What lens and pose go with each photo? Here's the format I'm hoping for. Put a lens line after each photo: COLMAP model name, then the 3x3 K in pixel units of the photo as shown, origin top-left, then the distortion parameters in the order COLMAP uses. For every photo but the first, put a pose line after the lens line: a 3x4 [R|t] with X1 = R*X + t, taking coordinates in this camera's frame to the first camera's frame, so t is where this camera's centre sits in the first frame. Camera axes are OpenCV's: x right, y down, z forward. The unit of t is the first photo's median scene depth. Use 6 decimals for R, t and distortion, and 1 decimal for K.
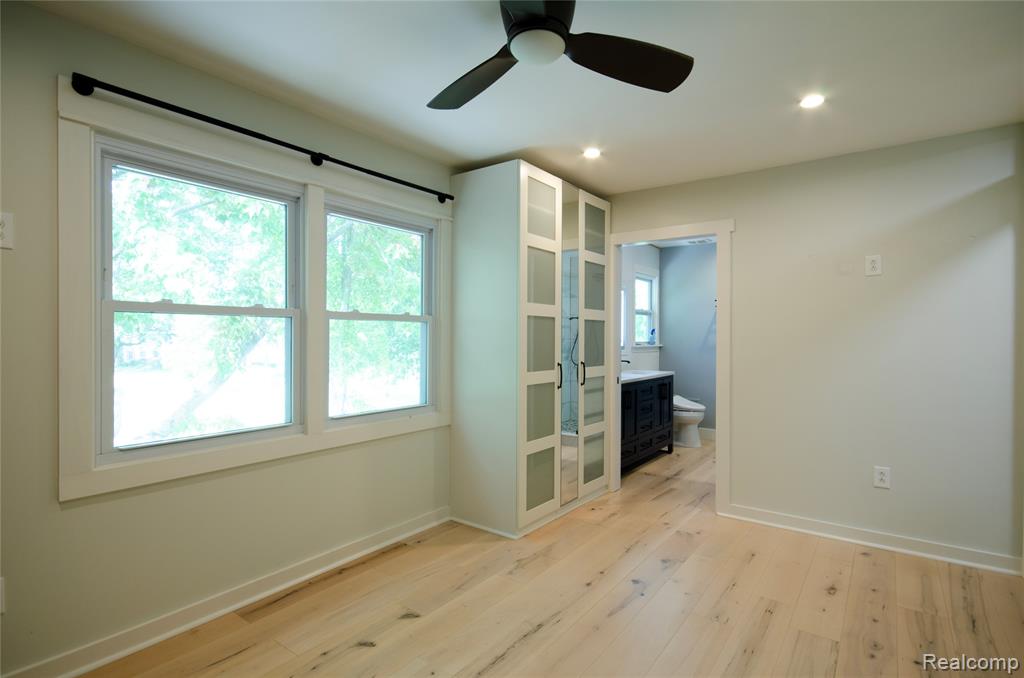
lens RADIAL K [[499.9, 0, 520.5], [0, 499.9, 338.1], [0, 0, 1]] dist [0.003593, 0.000262]
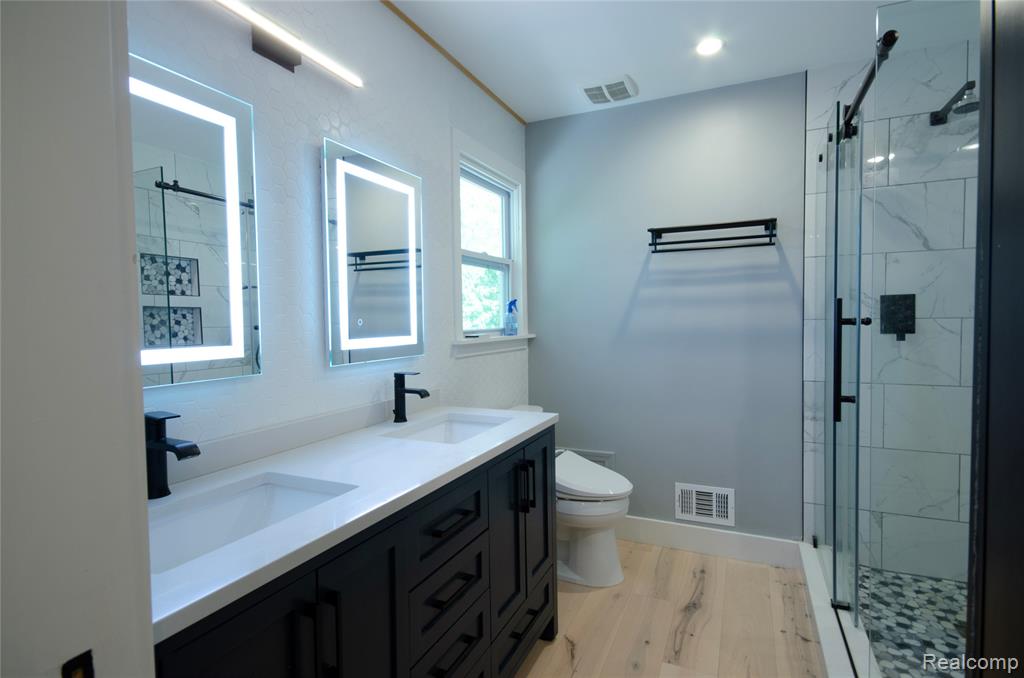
lens RADIAL K [[499.9, 0, 520.5], [0, 499.9, 338.1], [0, 0, 1]] dist [0.003593, 0.000262]
pose [[0.978088, -0.027272, 0.206396, 0.244397], [0.019562, 0.999036, 0.039304, -0.002085], [-0.207269, -0.034405, 0.977679, 0.765266]]
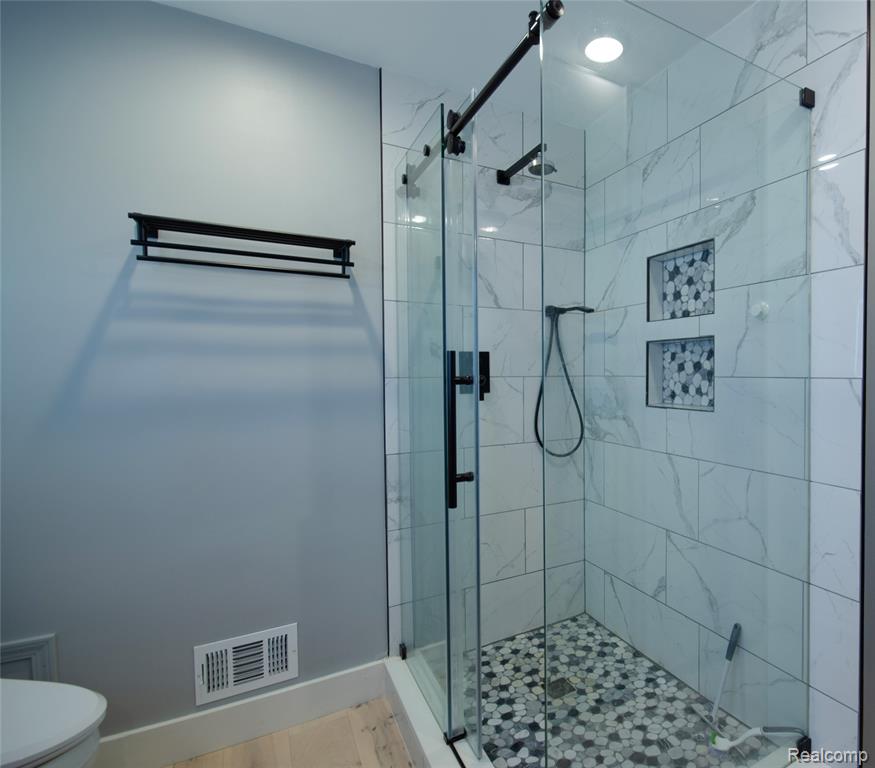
lens RADIAL K [[364.6, 0, 437.5], [0, 364.6, 384.0], [0, 0, 1]] dist [-0.001220, -0.000369]
pose [[0.356114, -0.027775, 0.934030, 0.352727], [0.007114, 0.999610, 0.027012, 0.001404], [-0.934416, -0.002974, 0.356172, 1.016529]]
